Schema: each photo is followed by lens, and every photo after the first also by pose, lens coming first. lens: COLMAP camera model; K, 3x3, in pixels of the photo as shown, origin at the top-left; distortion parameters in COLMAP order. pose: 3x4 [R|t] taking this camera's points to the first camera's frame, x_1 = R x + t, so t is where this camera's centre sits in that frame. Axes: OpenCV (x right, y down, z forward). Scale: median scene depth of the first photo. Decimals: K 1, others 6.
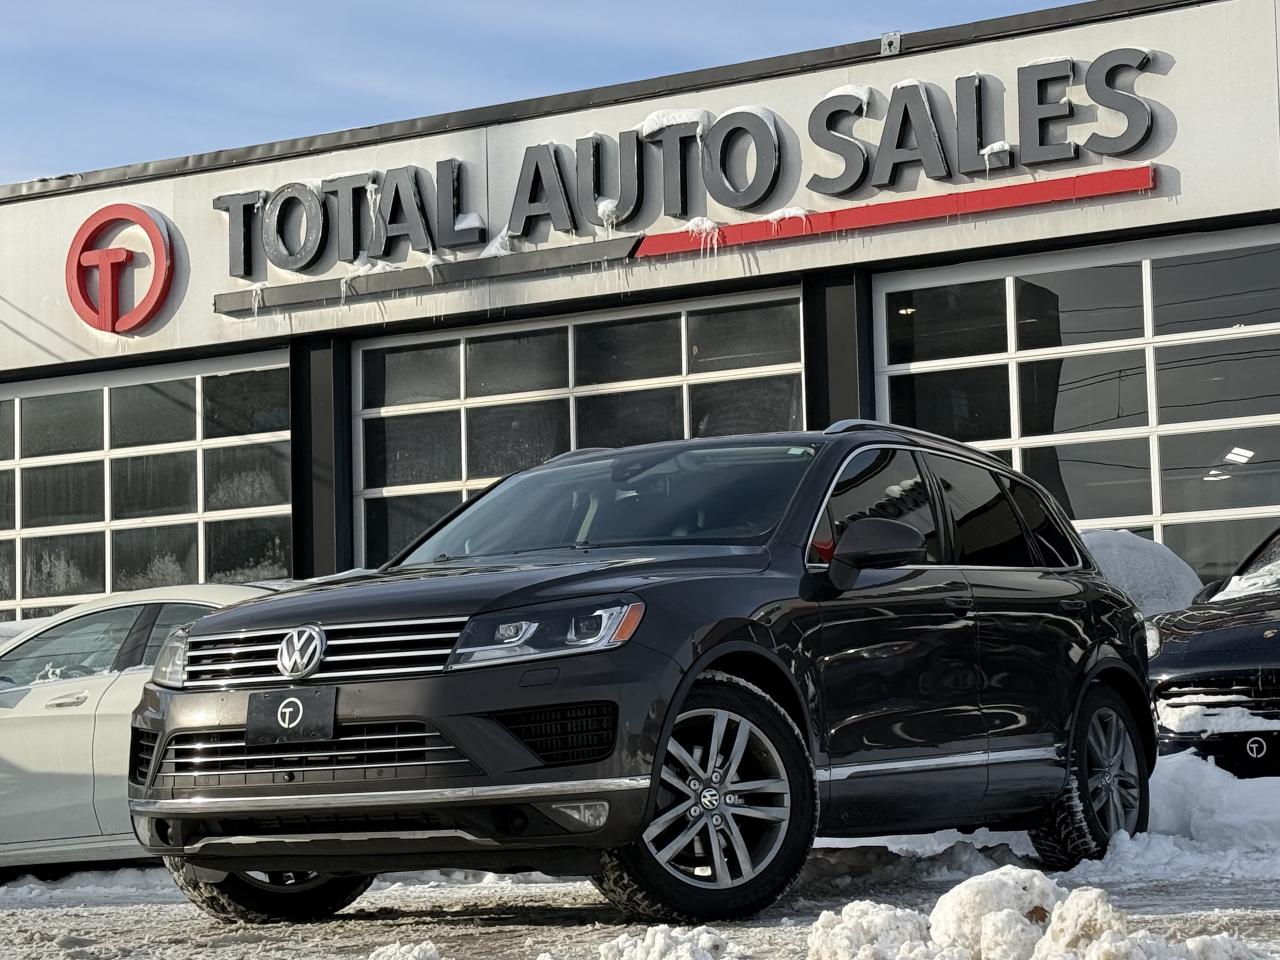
lens RADIAL K [[2726.6, 0, 636.6], [0, 2726.6, 481.3], [0, 0, 1]] dist [0.107044, 0.000000]
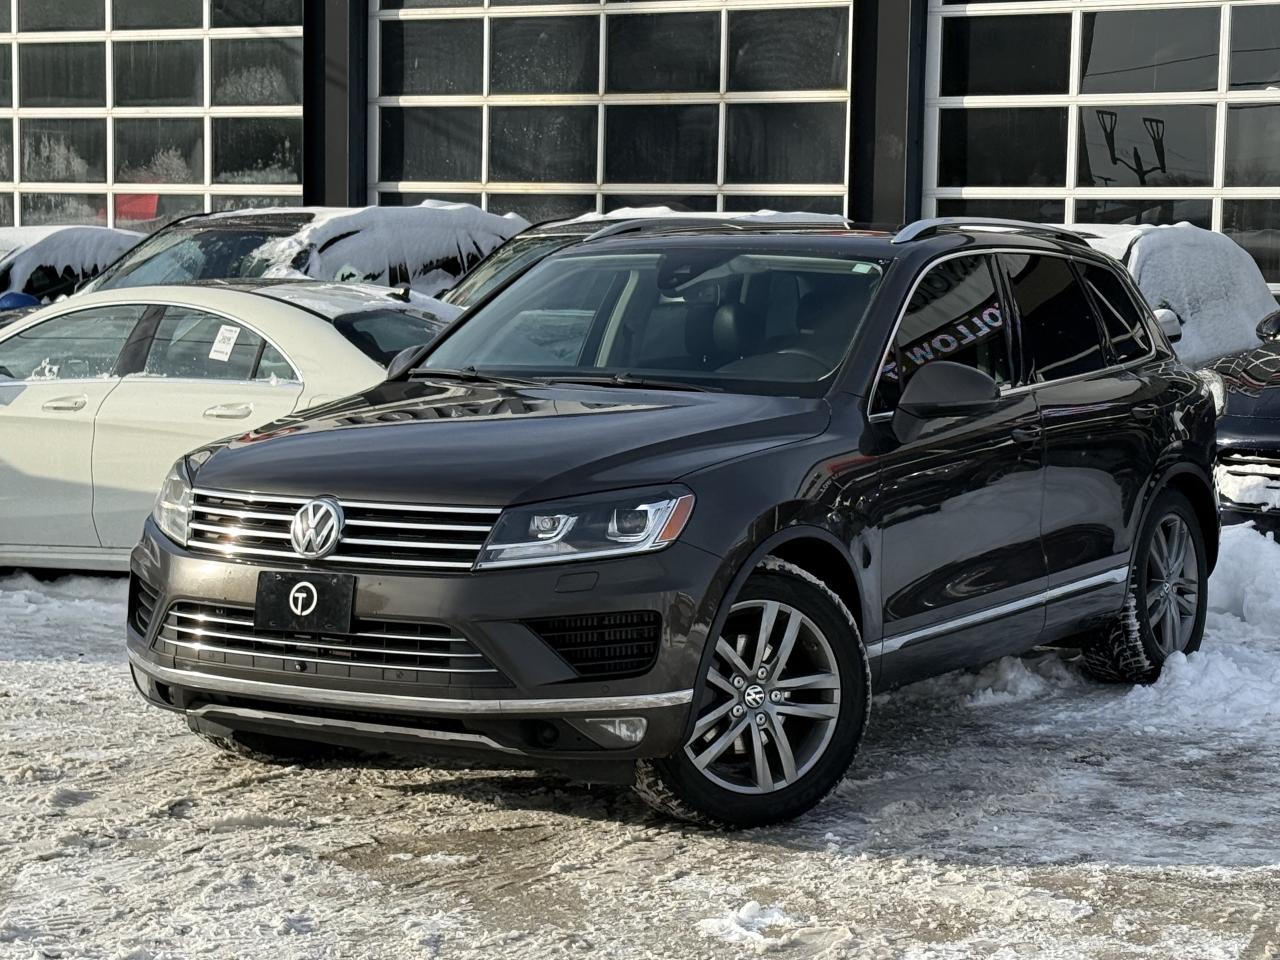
lens RADIAL K [[2726.6, 0, 638.8], [0, 2726.6, 484.7], [0, 0, 1]] dist [0.107044, 0.000000]
pose [[0.999051, 0.043405, 0.003524, -0.016087], [-0.043276, 0.980519, 0.191597, -0.111877], [0.004861, -0.191567, 0.981467, 0.091378]]
